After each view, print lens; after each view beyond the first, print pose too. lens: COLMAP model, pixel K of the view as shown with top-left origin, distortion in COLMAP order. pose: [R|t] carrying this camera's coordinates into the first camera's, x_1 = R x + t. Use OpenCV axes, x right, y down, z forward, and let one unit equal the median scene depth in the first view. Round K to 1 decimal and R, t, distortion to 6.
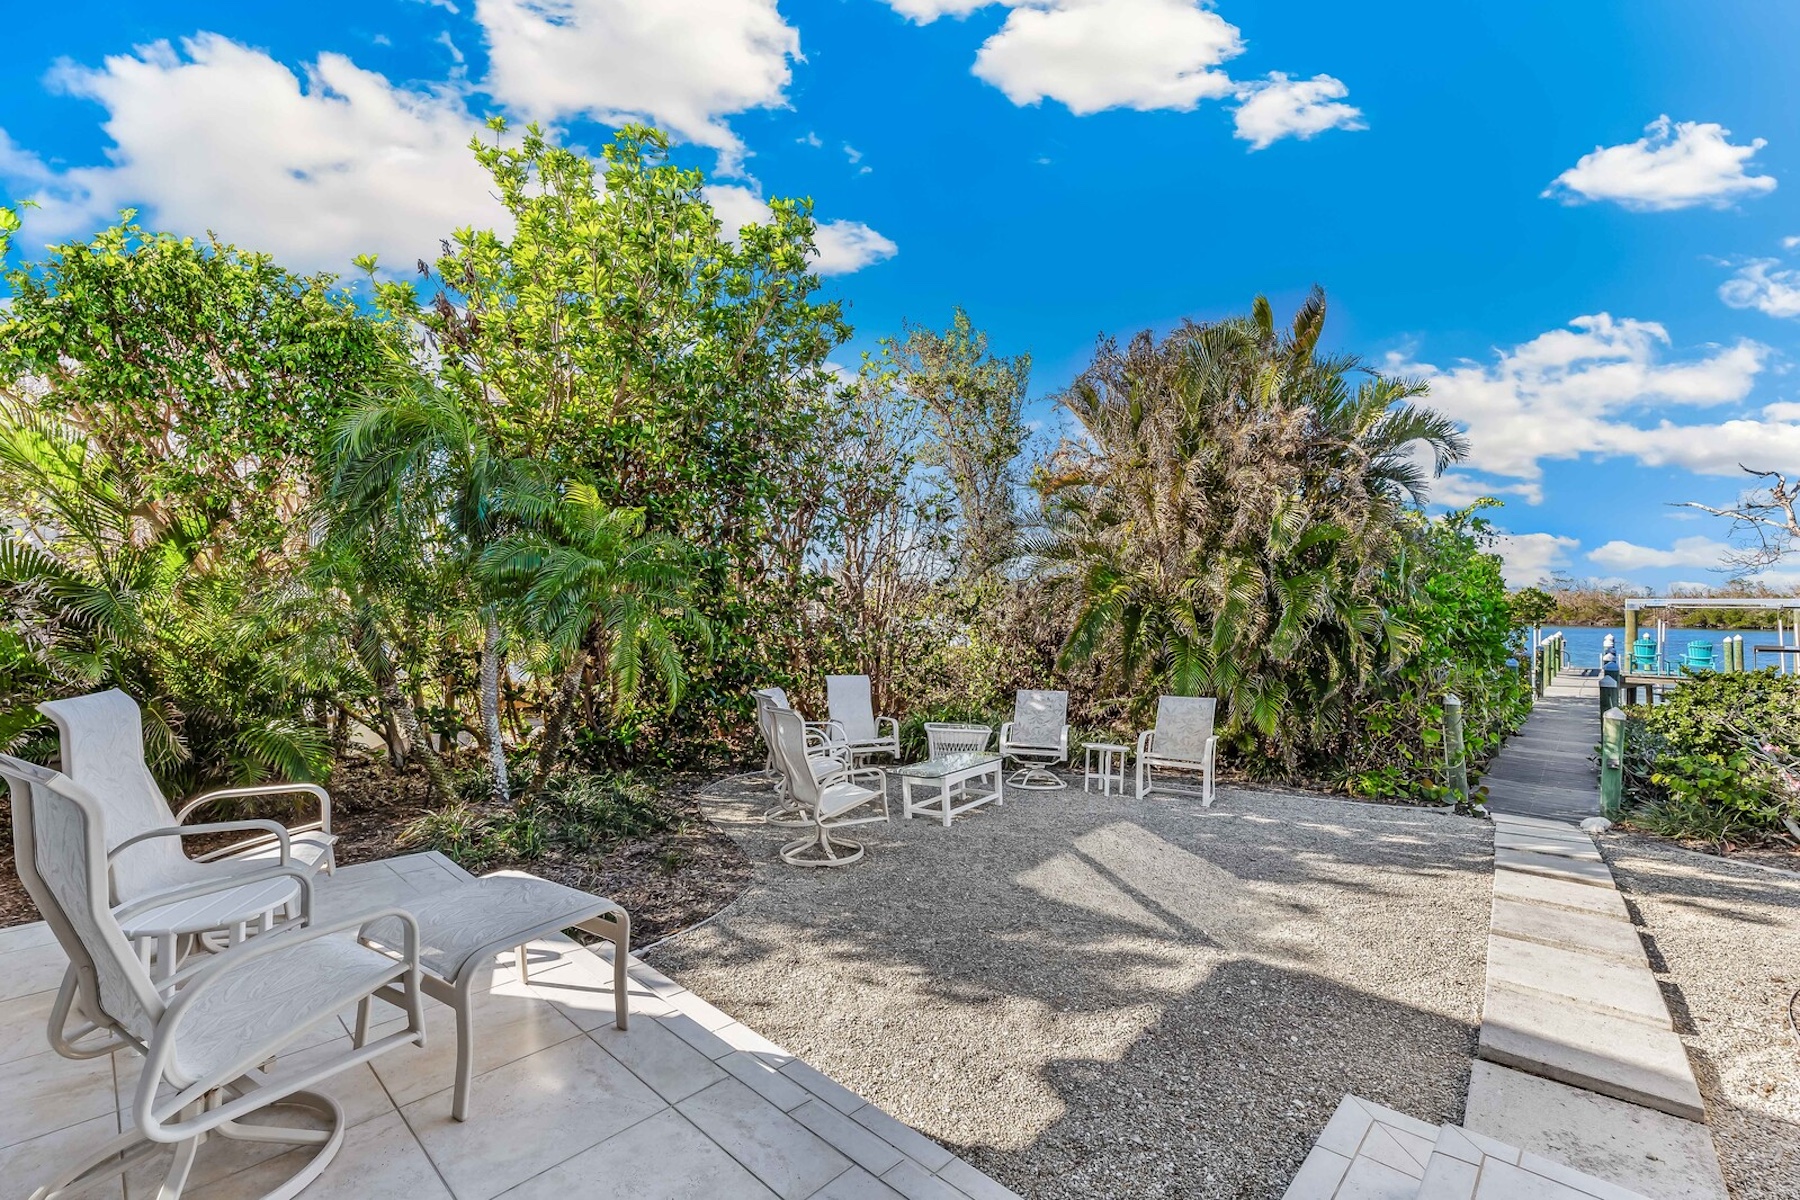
lens RADIAL K [[766.0, 0, 929.4], [0, 766.0, 622.7], [0, 0, 1]] dist [0.001216, 0.000592]
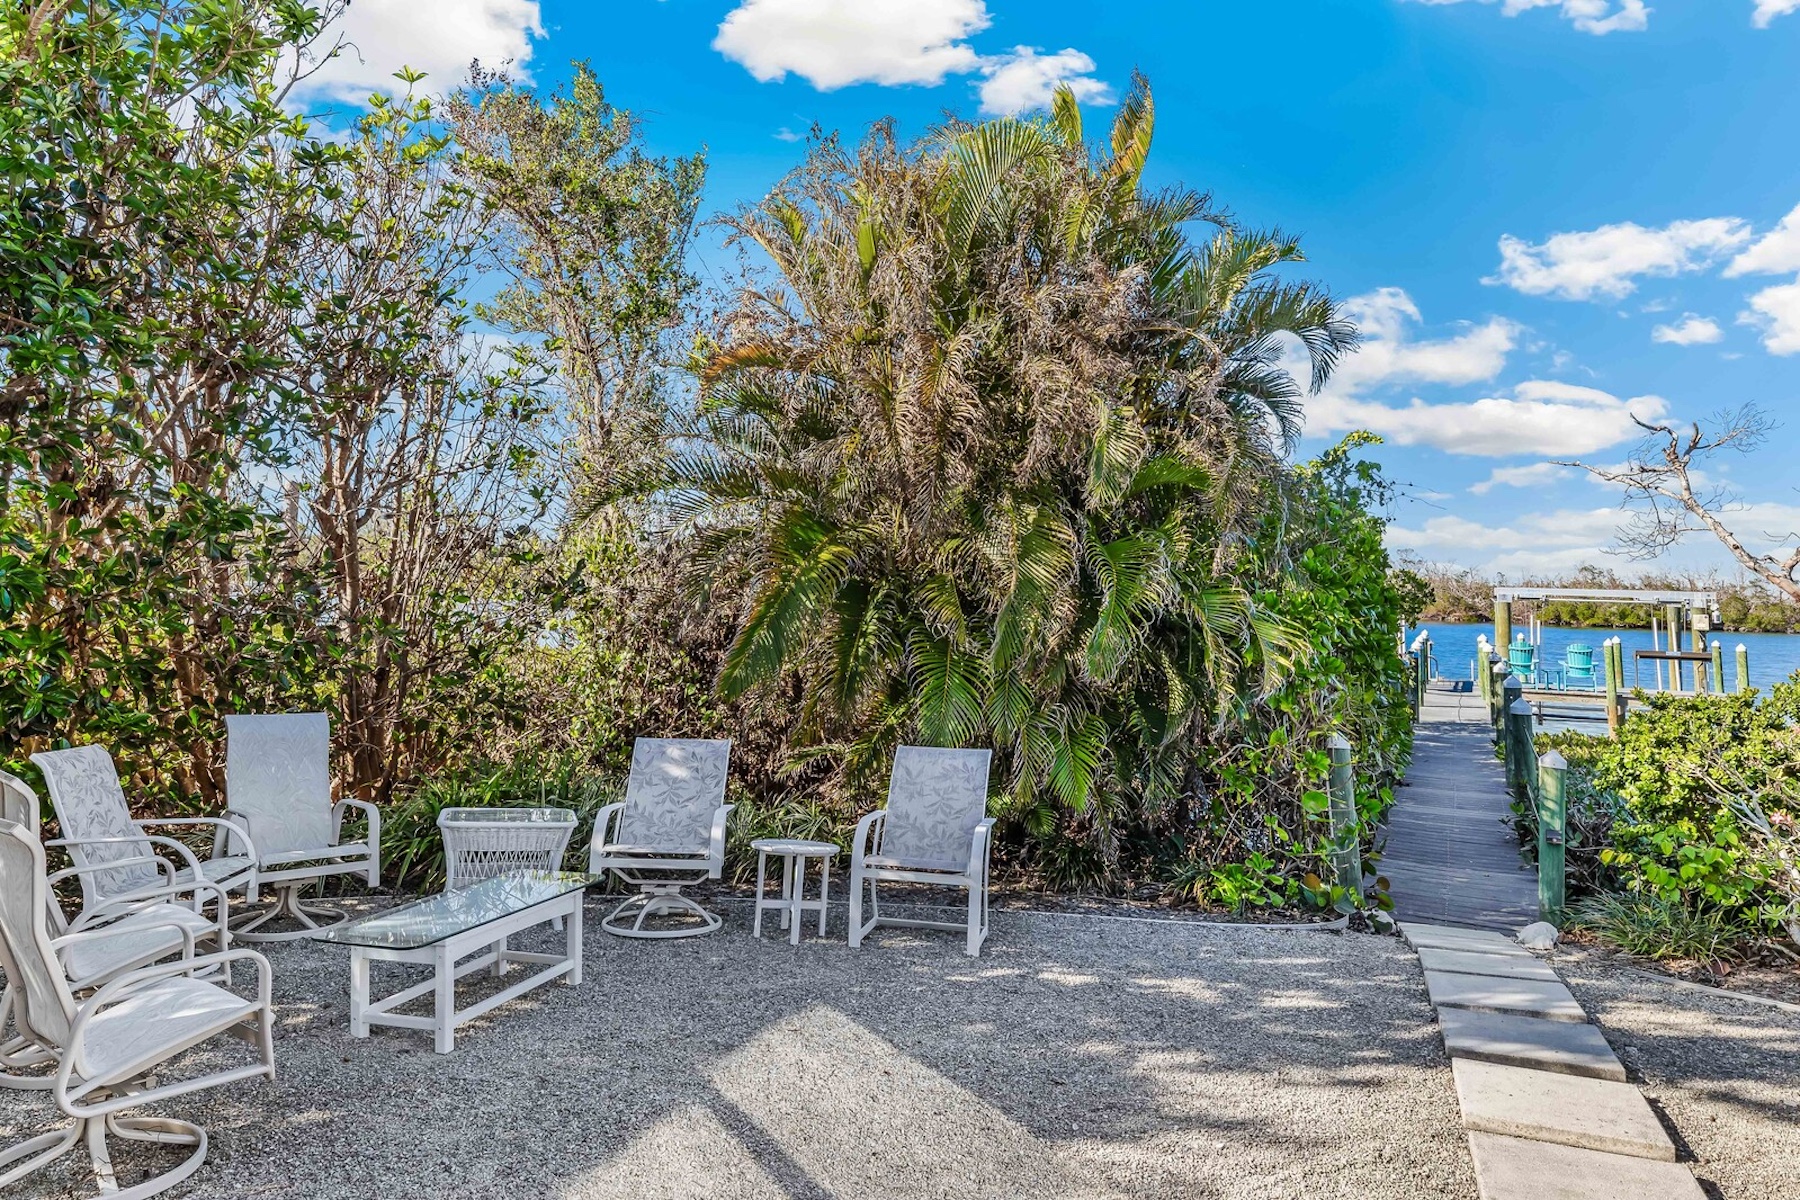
lens RADIAL K [[1110.8, 0, 895.7], [0, 1110.8, 607.3], [0, 0, 1]] dist [-0.017688, 0.002536]
pose [[0.961296, 0.014226, 0.275149, 0.076418], [-0.014640, 0.999893, -0.000552, -0.004250], [-0.275127, -0.003498, 0.961402, 0.224267]]
